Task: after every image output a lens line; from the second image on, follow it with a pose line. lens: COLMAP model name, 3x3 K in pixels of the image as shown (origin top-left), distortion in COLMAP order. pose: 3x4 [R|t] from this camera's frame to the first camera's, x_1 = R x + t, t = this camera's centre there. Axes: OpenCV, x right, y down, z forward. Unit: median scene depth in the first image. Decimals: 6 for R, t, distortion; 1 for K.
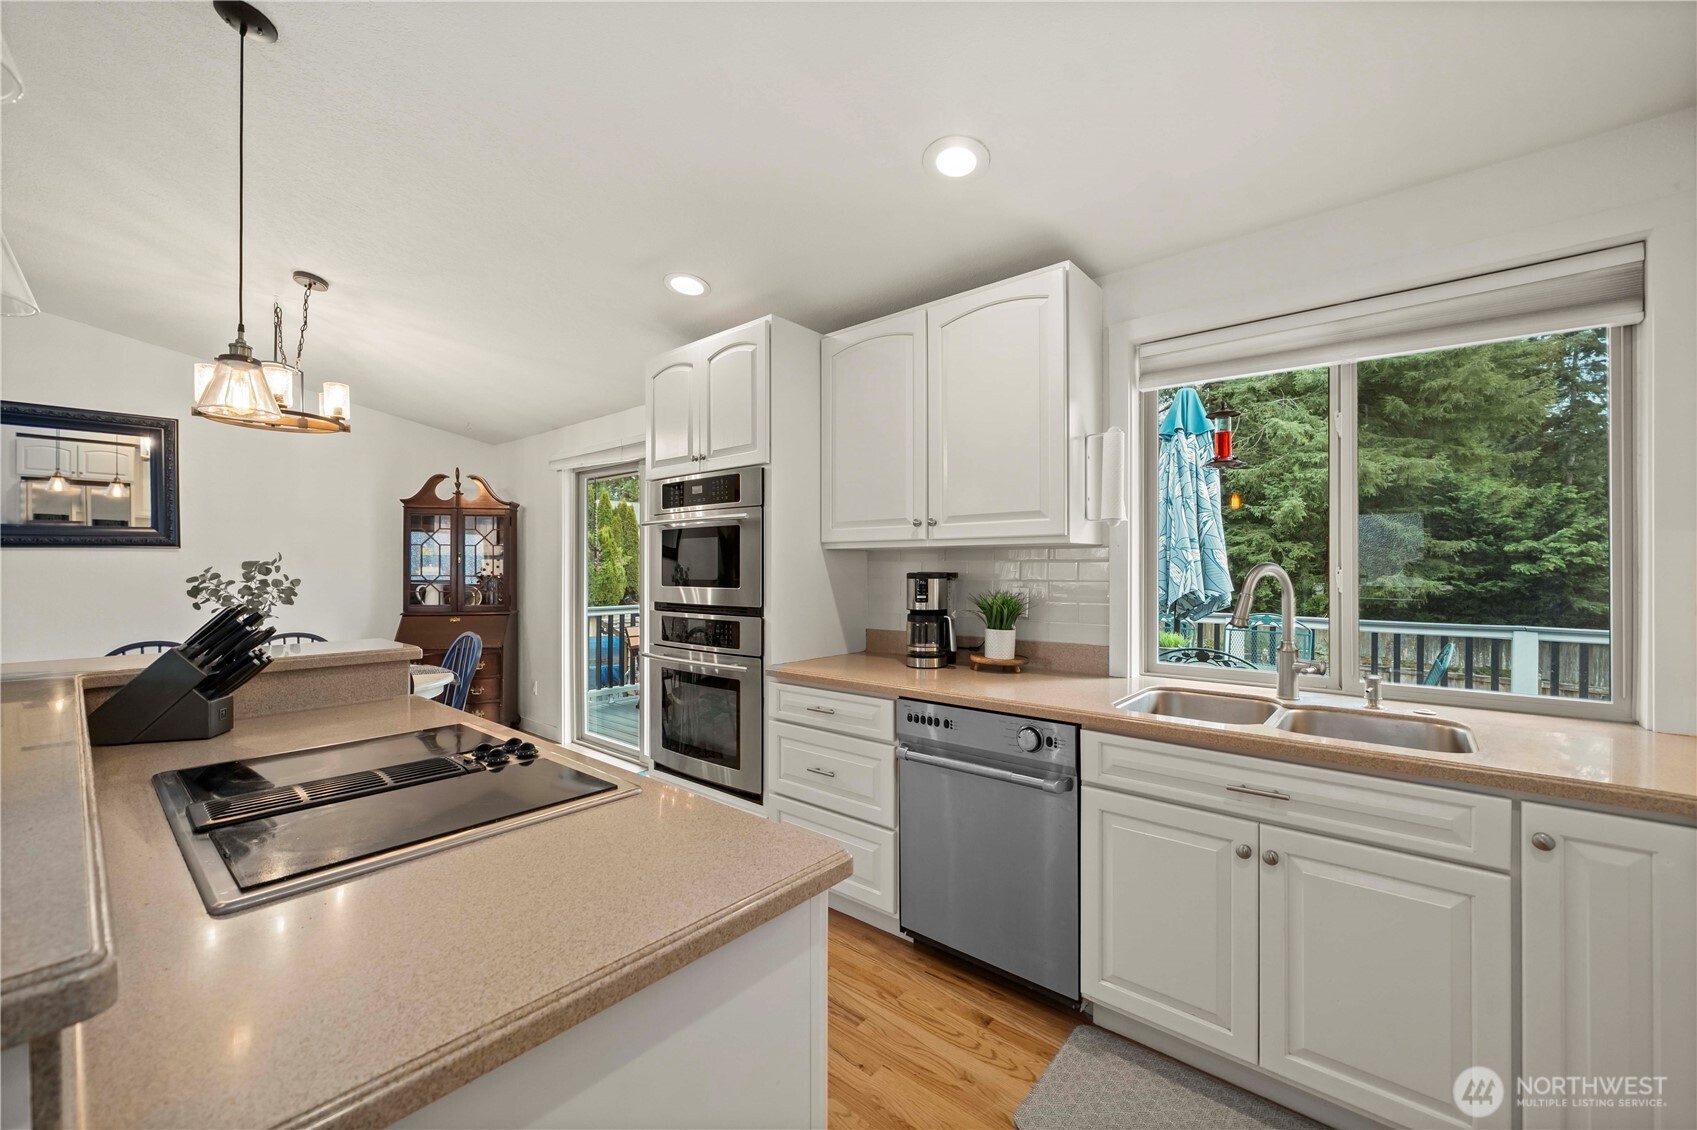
lens RADIAL K [[665.4, 0, 845.8], [0, 665.4, 567.5], [0, 0, 1]] dist [-0.001490, 0.000211]
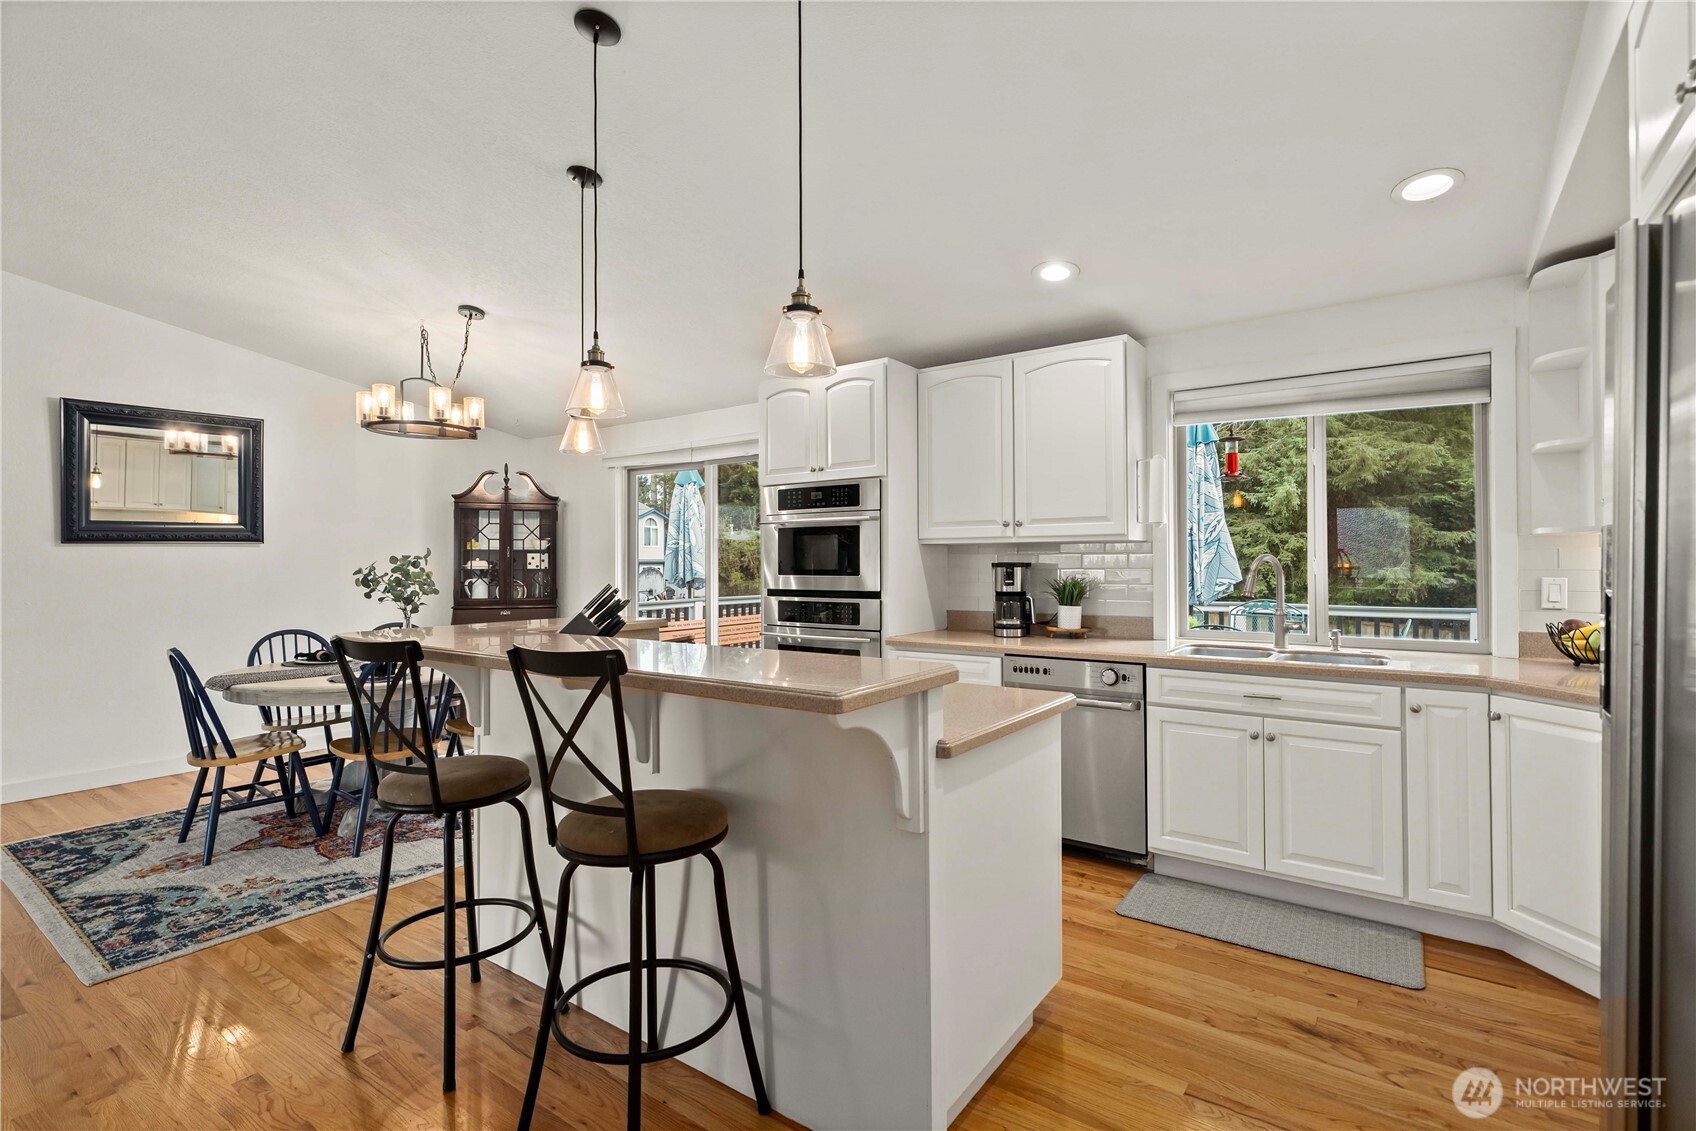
lens RADIAL K [[790.3, 0, 841.2], [0, 790.3, 554.5], [0, 0, 1]] dist [0.004219, 0.000609]
pose [[0.997212, -0.002789, 0.074570, -0.195454], [0.003525, 0.999946, -0.009736, 0.003745], [-0.074539, 0.009972, 0.997168, -0.304235]]
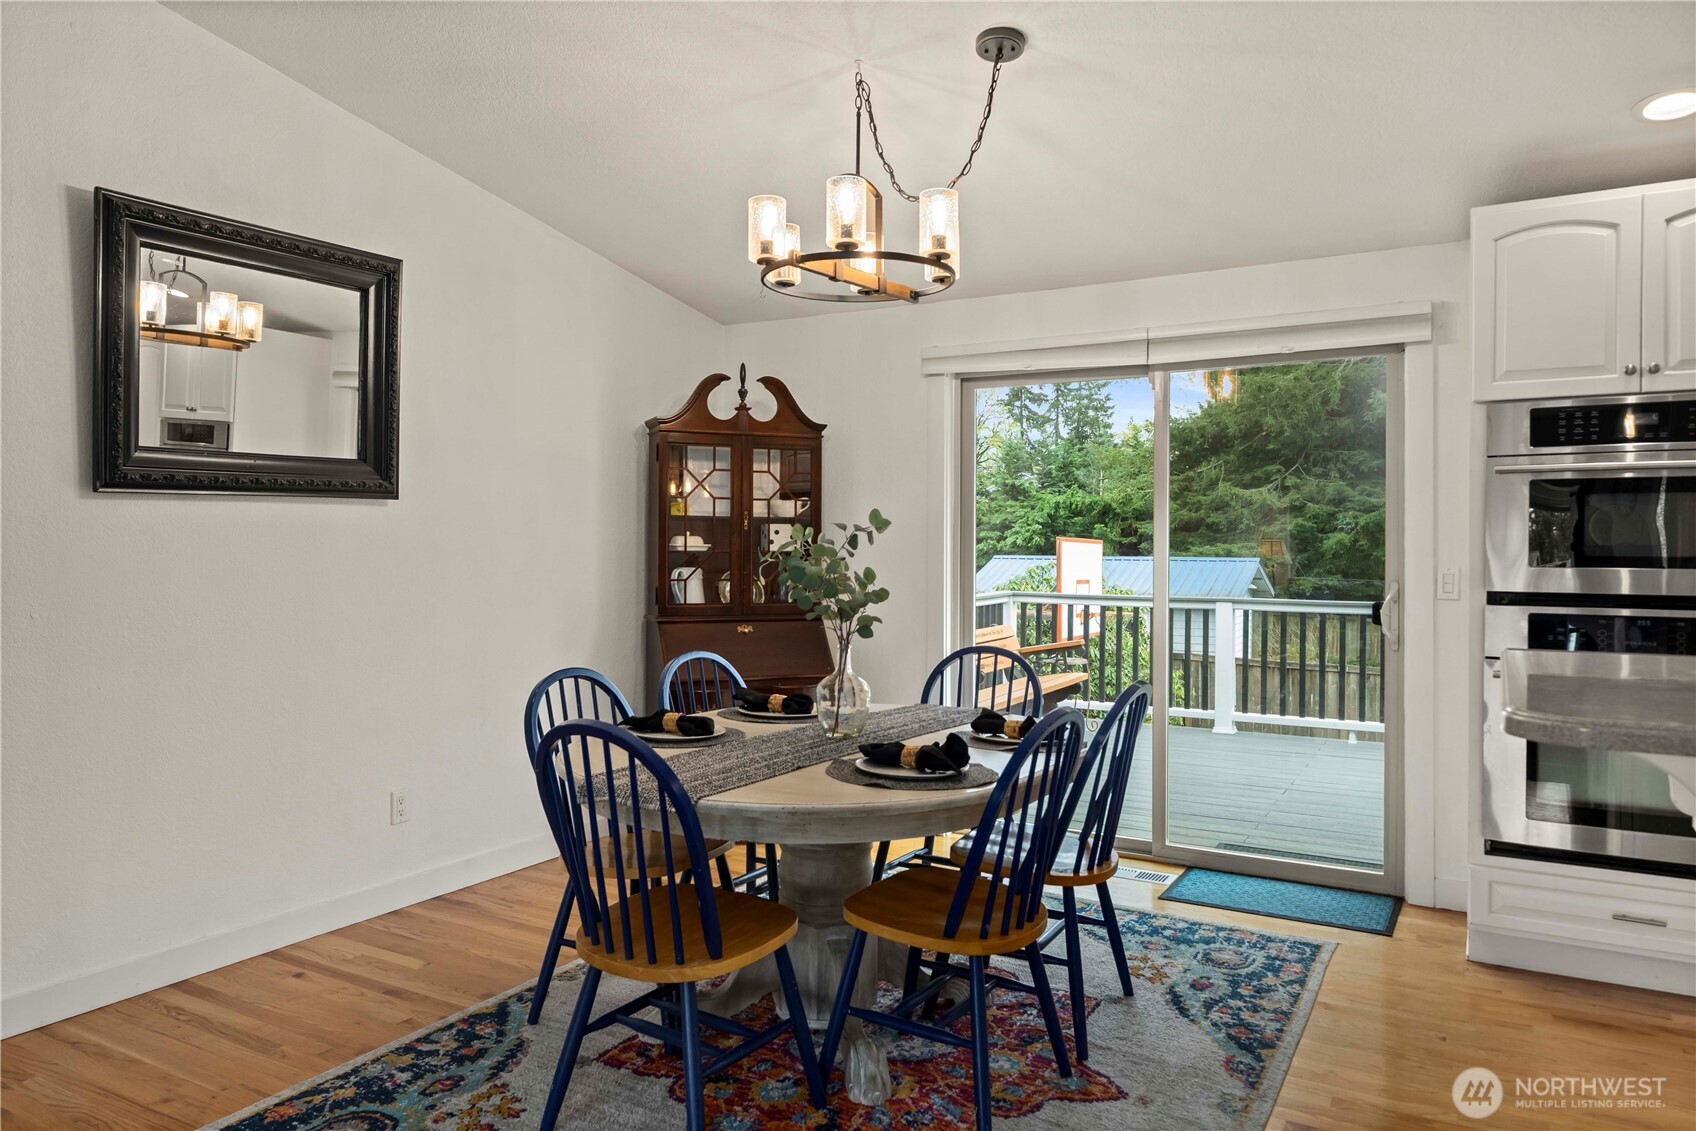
lens RADIAL K [[1118.0, 0, 841.6], [0, 1118.0, 559.7], [0, 0, 1]] dist [0.004663, 0.000527]
pose [[0.984172, 0.001768, 0.177205, -0.814629], [-0.004369, 0.999888, 0.014287, 0.006110], [-0.177160, -0.014835, 0.984070, 0.038920]]
